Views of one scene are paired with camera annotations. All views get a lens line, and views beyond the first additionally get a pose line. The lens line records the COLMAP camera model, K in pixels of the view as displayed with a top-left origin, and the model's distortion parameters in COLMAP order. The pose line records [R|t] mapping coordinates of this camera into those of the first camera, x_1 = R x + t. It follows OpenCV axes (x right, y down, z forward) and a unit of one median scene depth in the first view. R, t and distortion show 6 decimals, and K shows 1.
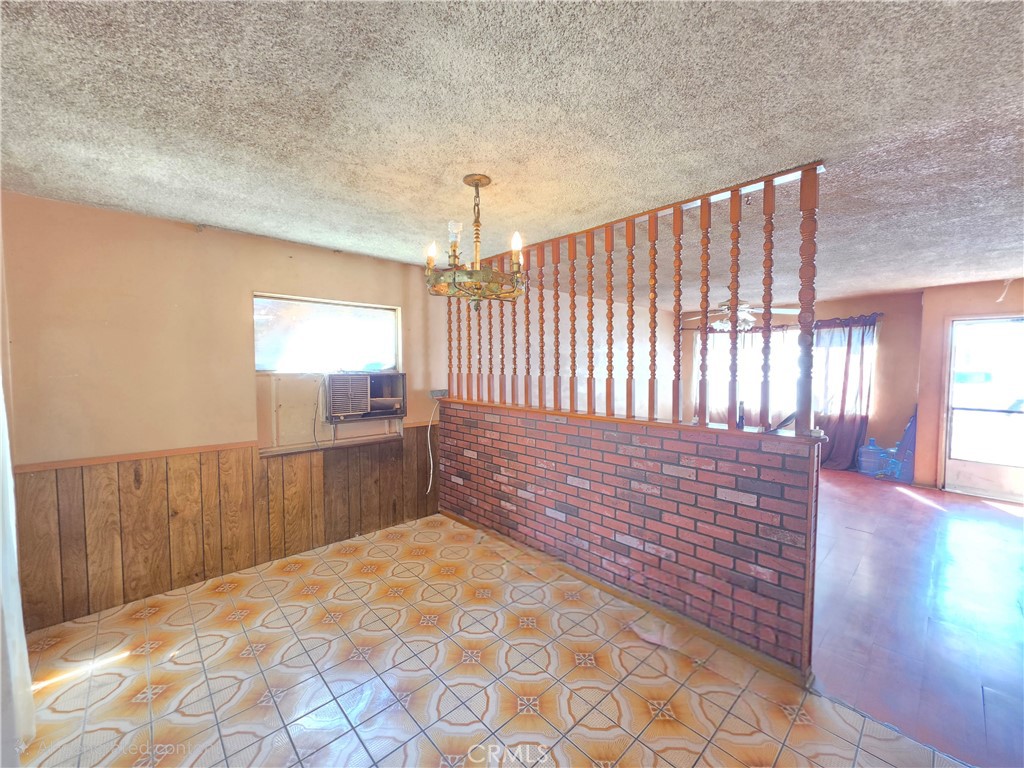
lens RADIAL K [[411.1, 0, 510.1], [0, 411.1, 384.6], [0, 0, 1]] dist [-0.000870, 0.000298]
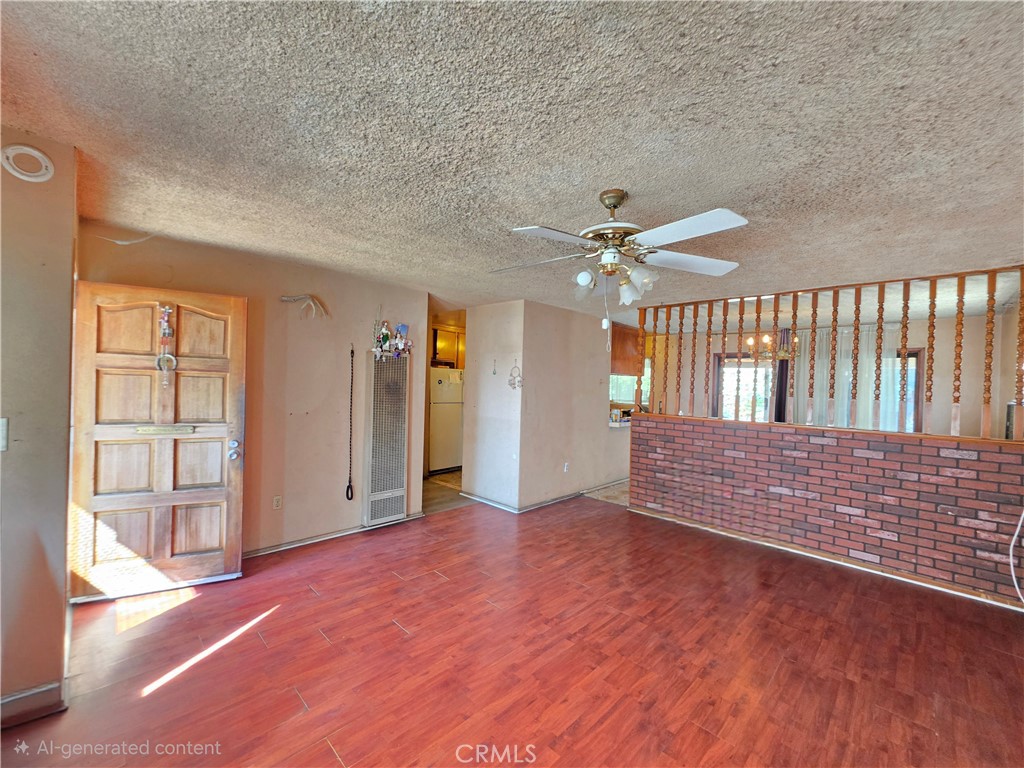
lens RADIAL K [[420.4, 0, 507.6], [0, 420.4, 387.9], [0, 0, 1]] dist [-0.001150, 0.000018]
pose [[0.998611, 0.023673, 0.047077, -0.806505], [-0.022134, 0.999212, -0.032942, 0.085292], [-0.047820, 0.031855, 0.998348, -0.497598]]
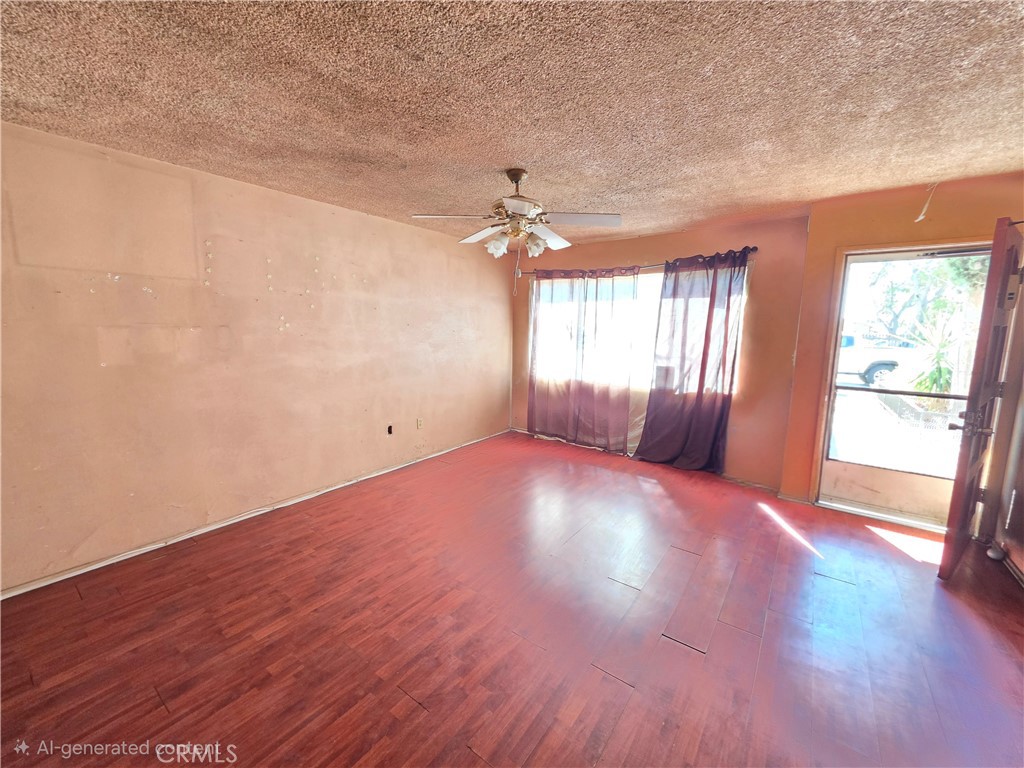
lens RADIAL K [[411.1, 0, 510.1], [0, 411.1, 384.6], [0, 0, 1]] dist [-0.000870, 0.000298]
pose [[-0.981823, 0.010081, -0.189529, -0.348559], [-0.024641, 0.983367, 0.179951, 0.014115], [0.188191, 0.181351, -0.965244, 1.398625]]
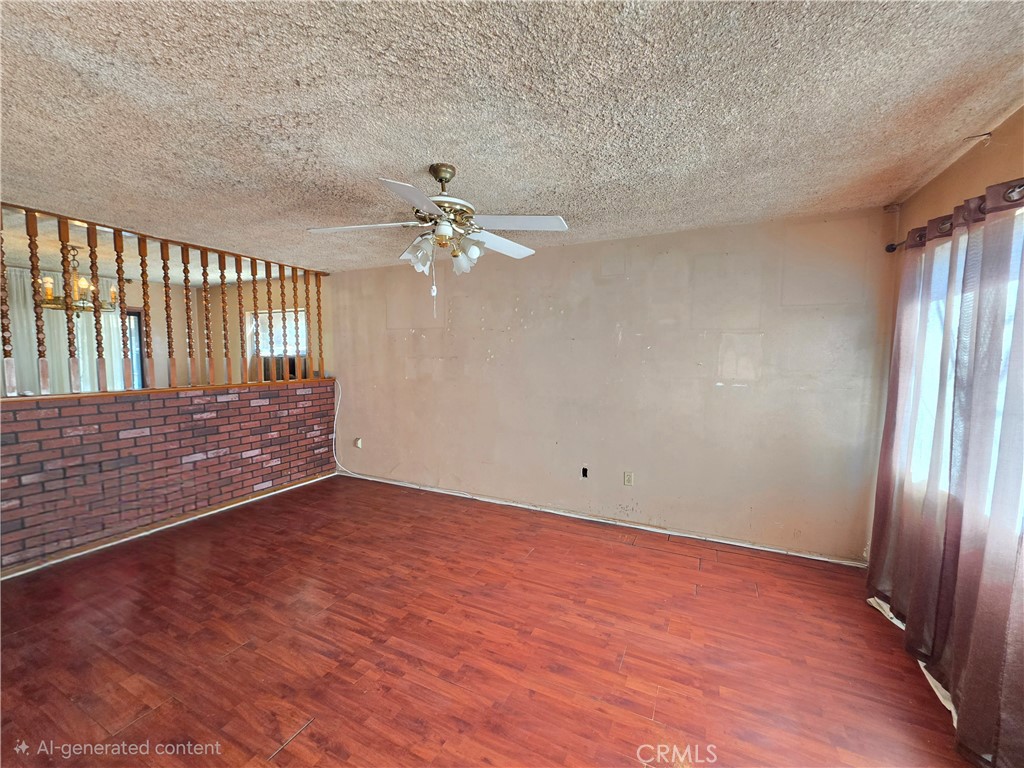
lens RADIAL K [[411.1, 0, 510.1], [0, 411.1, 384.6], [0, 0, 1]] dist [-0.000870, 0.000298]
pose [[-0.366188, -0.075353, 0.927485, -1.435903], [0.033337, 0.995014, 0.094001, 0.039103], [-0.929944, 0.065342, -0.361850, 0.511423]]
